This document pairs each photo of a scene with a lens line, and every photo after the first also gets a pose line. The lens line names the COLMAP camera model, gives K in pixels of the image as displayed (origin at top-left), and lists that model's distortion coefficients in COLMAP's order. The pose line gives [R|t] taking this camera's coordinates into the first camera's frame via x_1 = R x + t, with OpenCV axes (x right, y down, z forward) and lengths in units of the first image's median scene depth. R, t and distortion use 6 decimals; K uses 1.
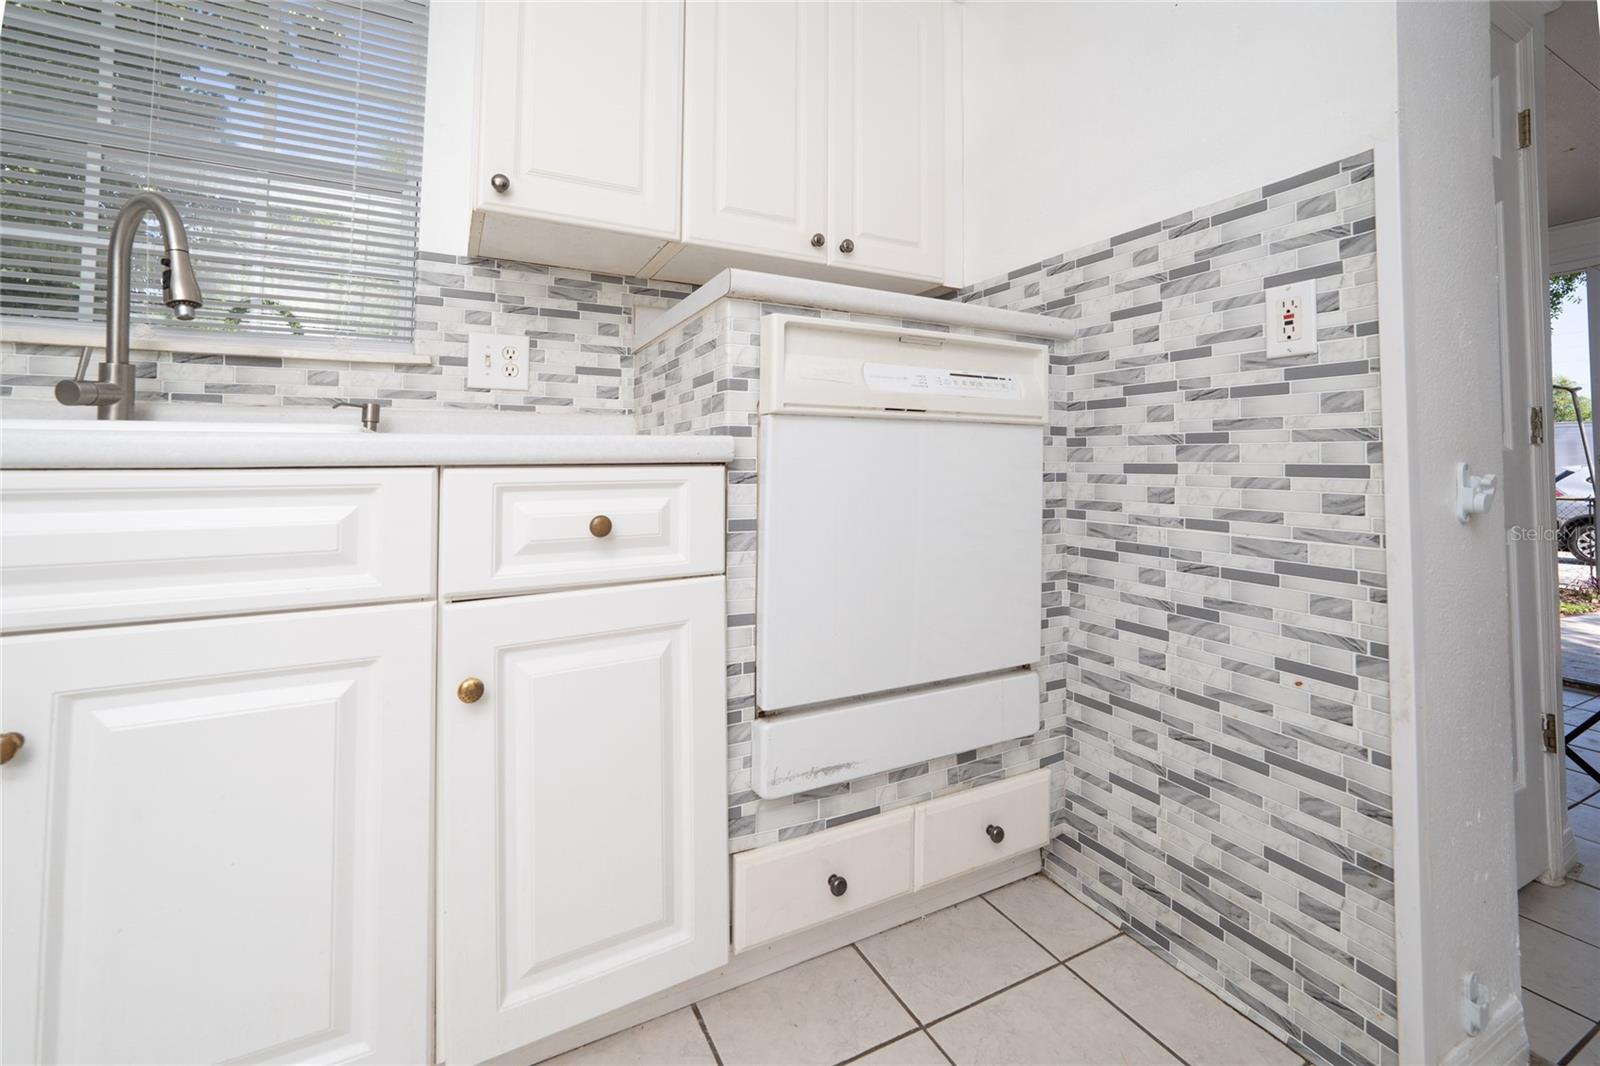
lens RADIAL K [[671.2, 0, 778.7], [0, 671.2, 442.9], [0, 0, 1]] dist [0.000937, -0.000715]
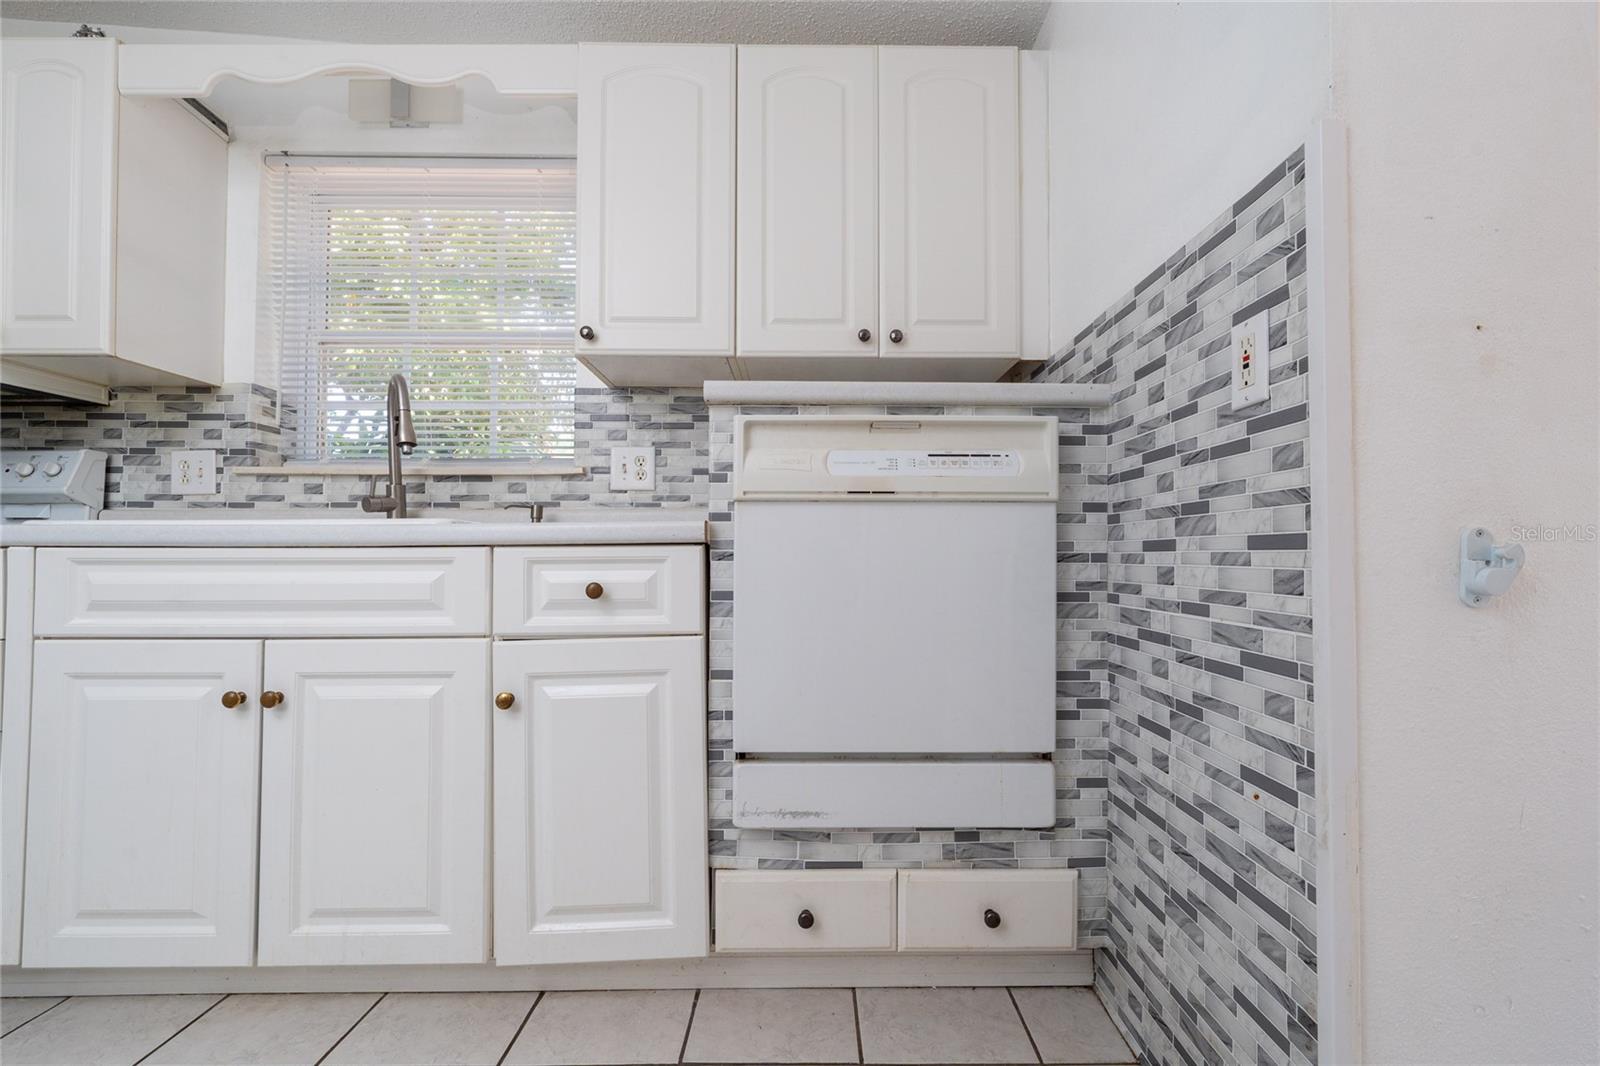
lens RADIAL K [[671.2, 0, 812.0], [0, 671.2, 546.4], [0, 0, 1]] dist [0.000937, -0.000715]
pose [[0.897727, -0.009537, -0.440449, 0.560552], [0.013907, 0.999881, 0.006694, 0.028554], [0.440333, -0.012135, 0.897753, 0.007998]]
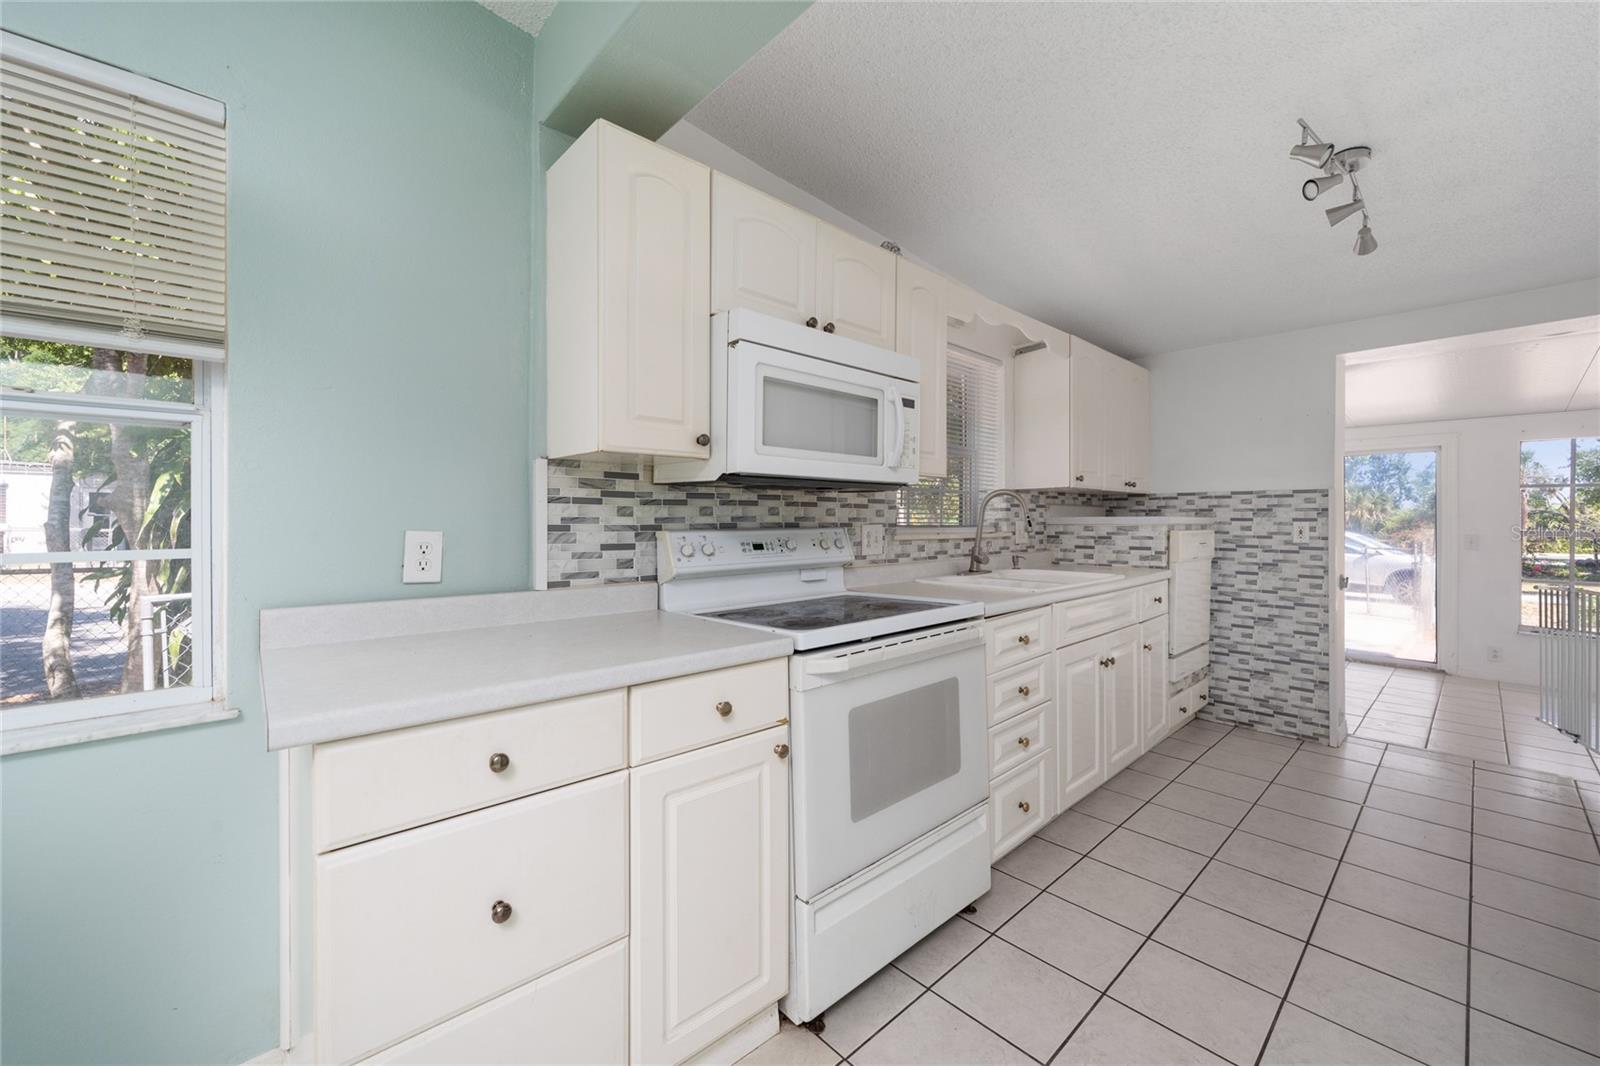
lens RADIAL K [[628.5, 0, 803.9], [0, 628.5, 522.0], [0, 0, 1]] dist [0.002552, -0.000135]
pose [[0.958535, -0.002827, 0.284960, -2.266020], [-0.006592, 0.999463, 0.032087, -0.282022], [-0.284898, -0.032635, 0.958002, -1.185724]]
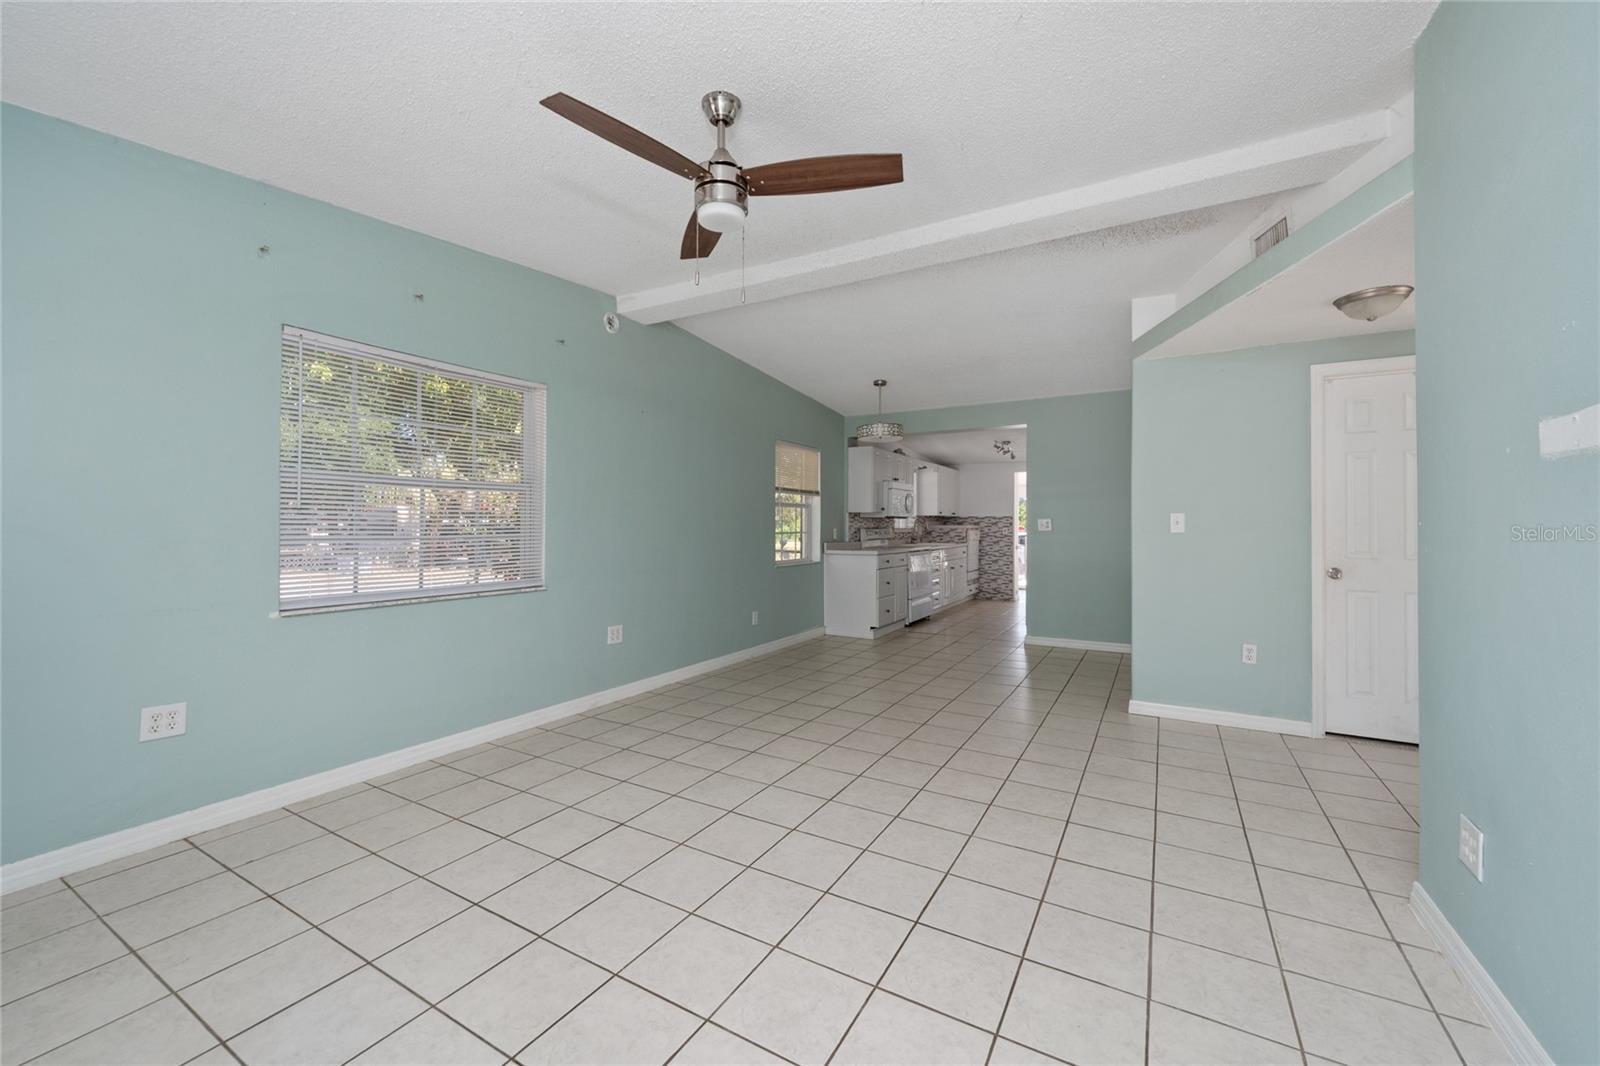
lens RADIAL K [[628.5, 0, 808.7], [0, 628.5, 521.1], [0, 0, 1]] dist [0.002552, -0.000135]
pose [[0.827561, 0.005740, 0.561347, -6.210247], [-0.018900, 0.999666, 0.017642, -0.388590], [-0.561058, -0.025209, 0.827392, -4.589232]]
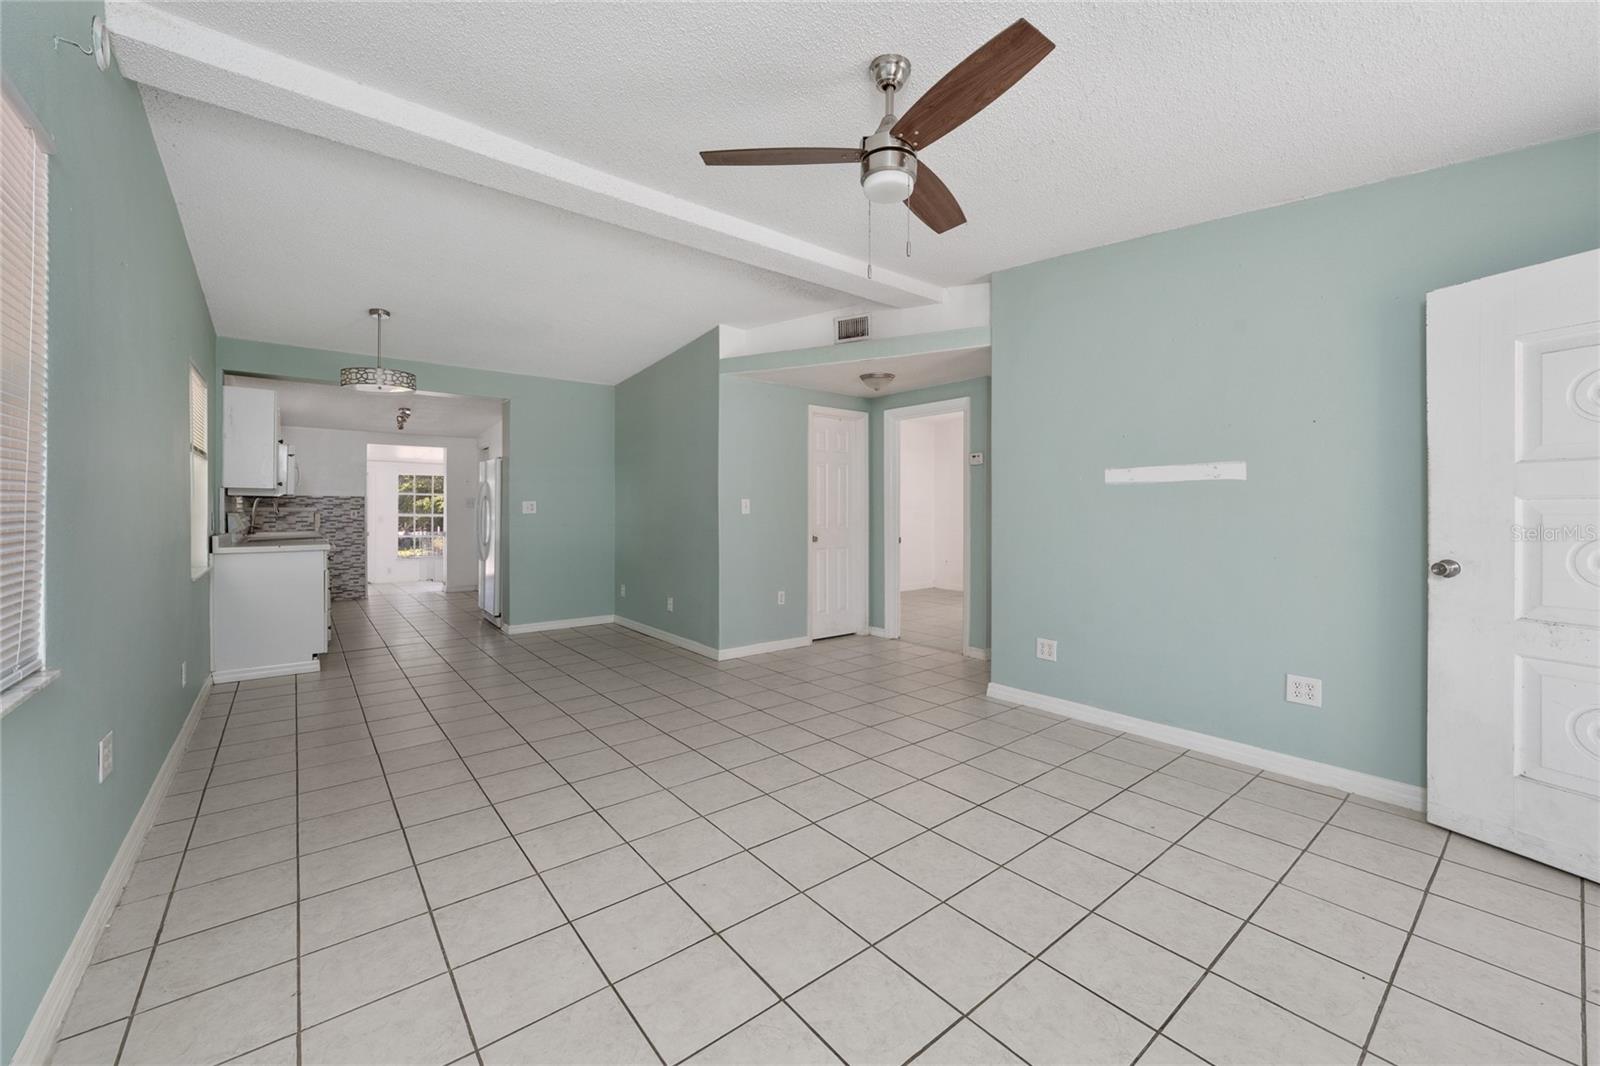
lens RADIAL K [[628.5, 0, 798.8], [0, 628.5, 510.0], [0, 0, 1]] dist [0.002552, -0.000135]
pose [[-0.219353, -0.002347, 0.975643, -7.045857], [-0.031295, 0.999499, -0.004631, -0.324539], [-0.975144, -0.031549, -0.219316, -2.329173]]
